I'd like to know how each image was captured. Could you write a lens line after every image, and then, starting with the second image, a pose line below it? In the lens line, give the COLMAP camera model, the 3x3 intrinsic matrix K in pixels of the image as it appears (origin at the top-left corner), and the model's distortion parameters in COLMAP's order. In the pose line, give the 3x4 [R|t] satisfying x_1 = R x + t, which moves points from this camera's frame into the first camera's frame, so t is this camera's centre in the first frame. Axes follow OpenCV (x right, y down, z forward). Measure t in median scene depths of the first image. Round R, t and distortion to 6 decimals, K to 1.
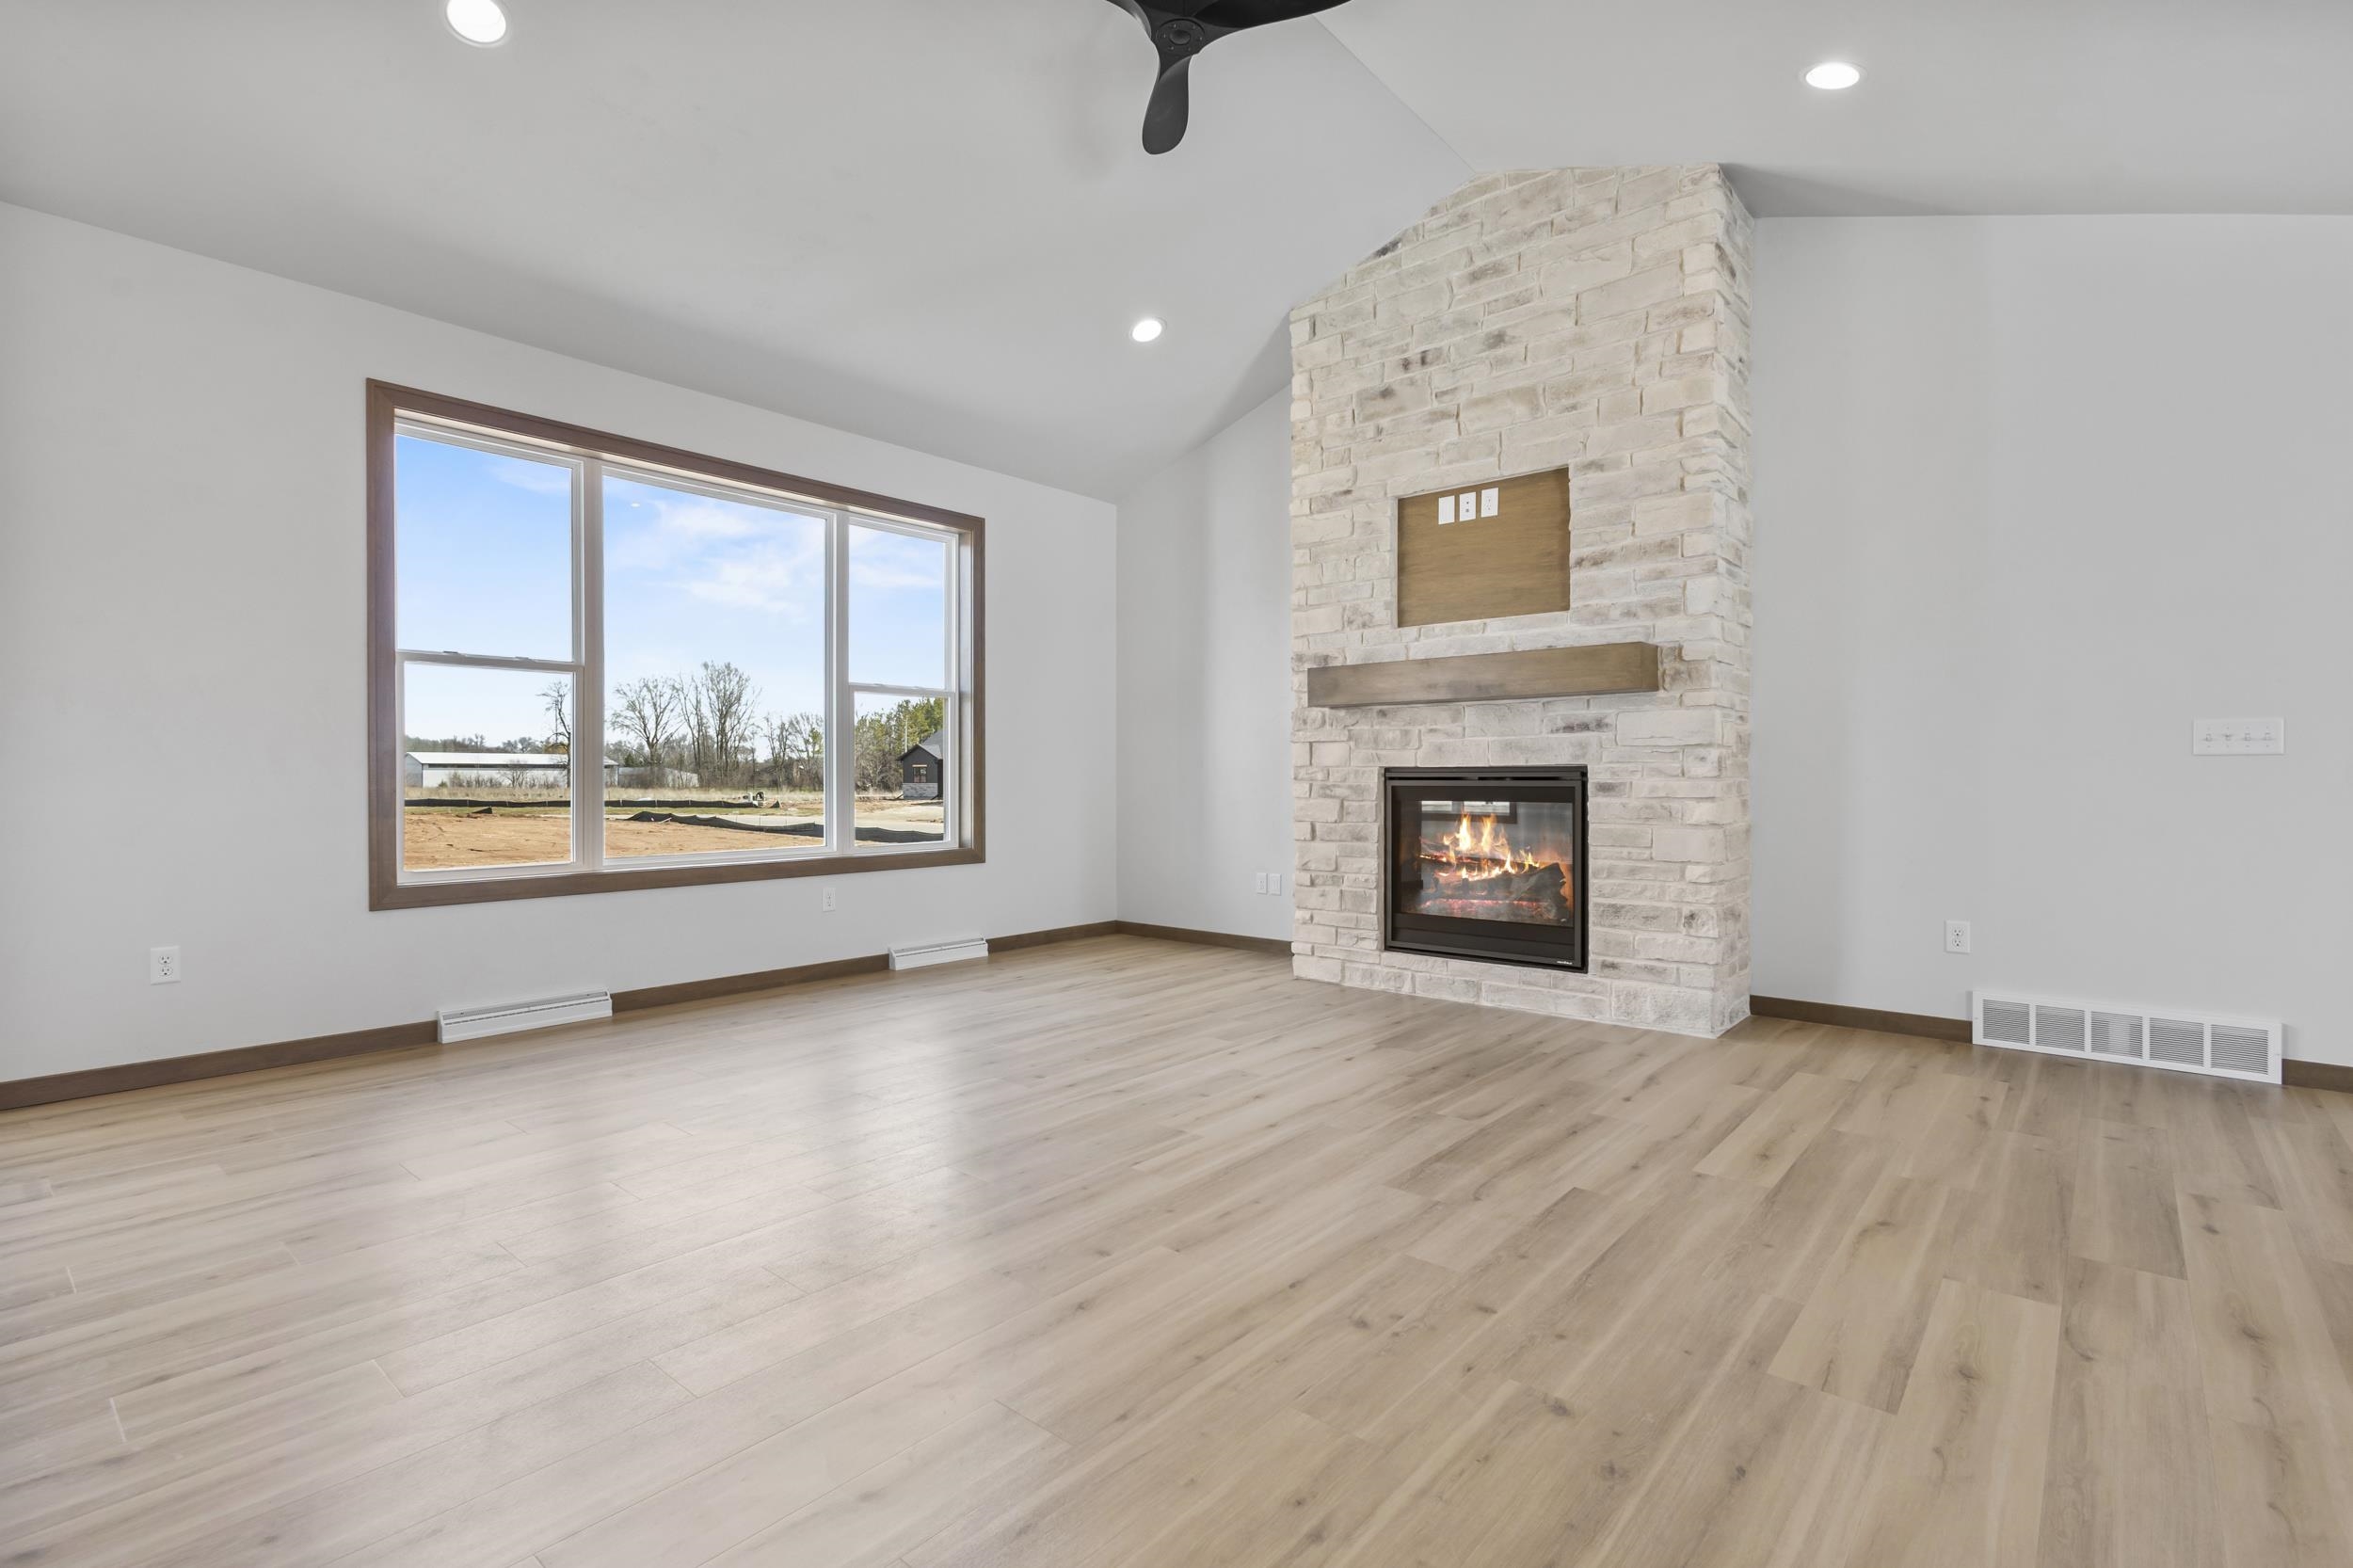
lens RADIAL K [[1086.6, 0, 1170.5], [0, 1086.6, 782.4], [0, 0, 1]] dist [0.004857, 0.001257]
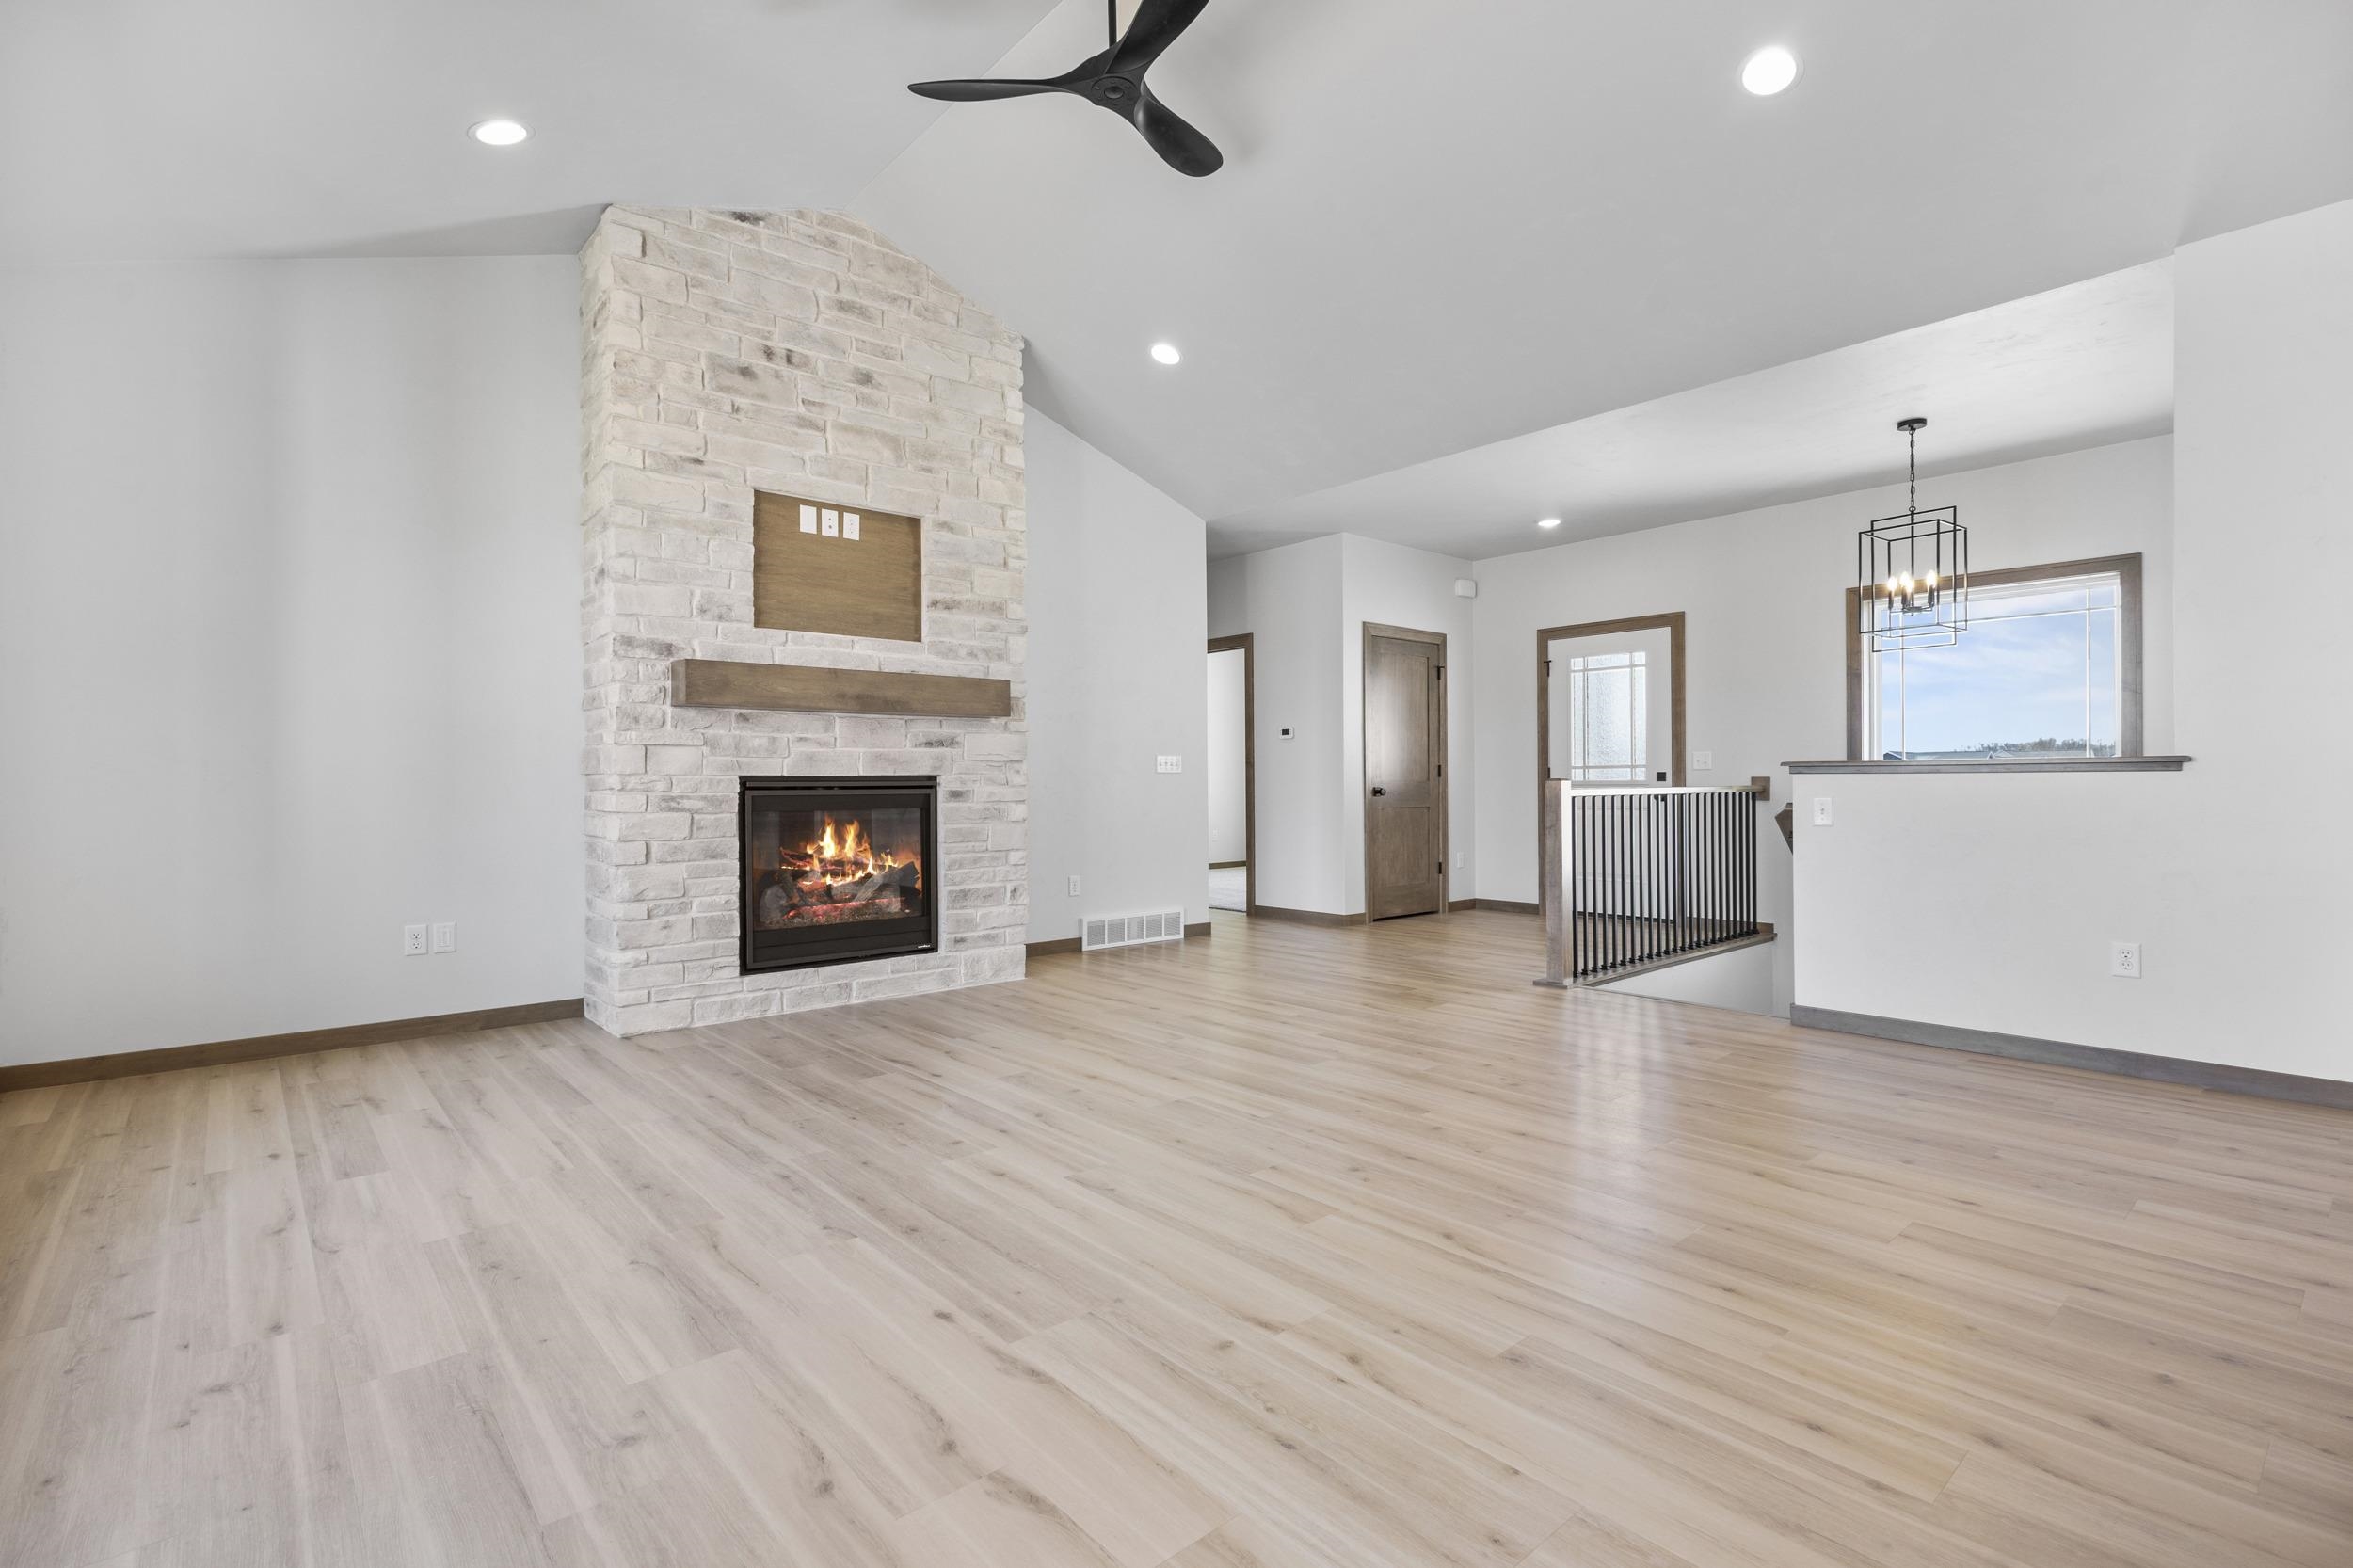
lens RADIAL K [[1086.6, 0, 1171.3], [0, 1086.6, 782.5], [0, 0, 1]] dist [0.004857, 0.001257]
pose [[0.141989, 0.001937, 0.989866, -0.732665], [0.010782, 0.999936, -0.003504, -0.001518], [-0.989809, 0.011170, 0.141959, 0.564665]]
